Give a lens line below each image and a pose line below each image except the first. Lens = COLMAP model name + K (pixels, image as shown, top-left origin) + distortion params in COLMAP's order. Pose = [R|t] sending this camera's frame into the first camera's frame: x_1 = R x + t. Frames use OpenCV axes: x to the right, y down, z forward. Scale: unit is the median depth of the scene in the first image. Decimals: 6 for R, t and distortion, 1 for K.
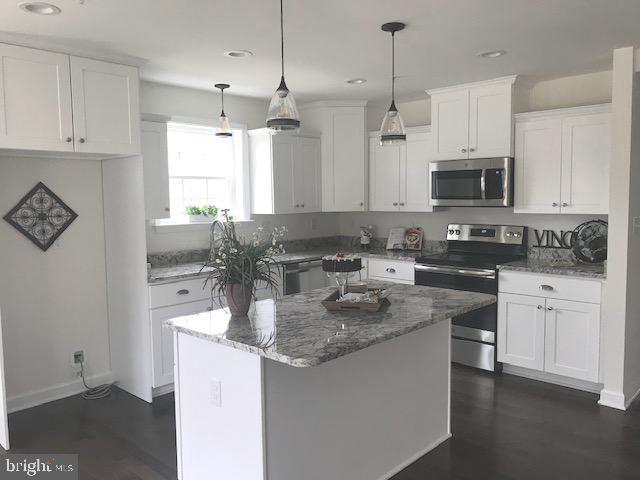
lens RADIAL K [[529.6, 0, 320.4], [0, 529.6, 238.0], [0, 0, 1]] dist [-0.000804, -0.007184]
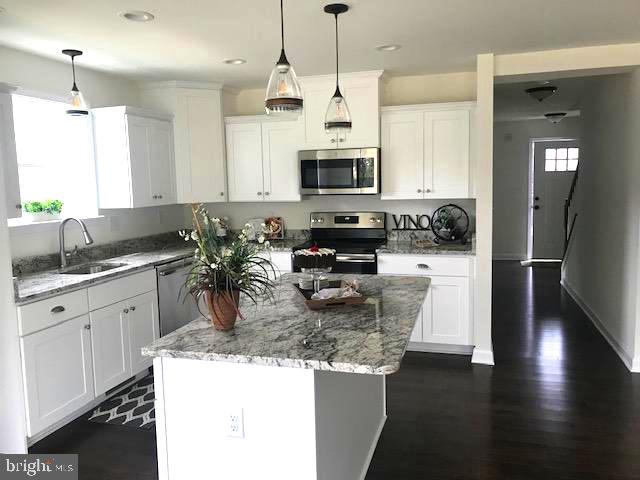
lens RADIAL K [[522.4, 0, 317.4], [0, 522.4, 237.8], [0, 0, 1]] dist [0.081427, -0.201187]
pose [[0.892588, -0.057892, 0.447141, -0.230598], [0.048159, 0.998291, 0.033116, -0.011547], [-0.448294, -0.008025, 0.893850, 0.107045]]
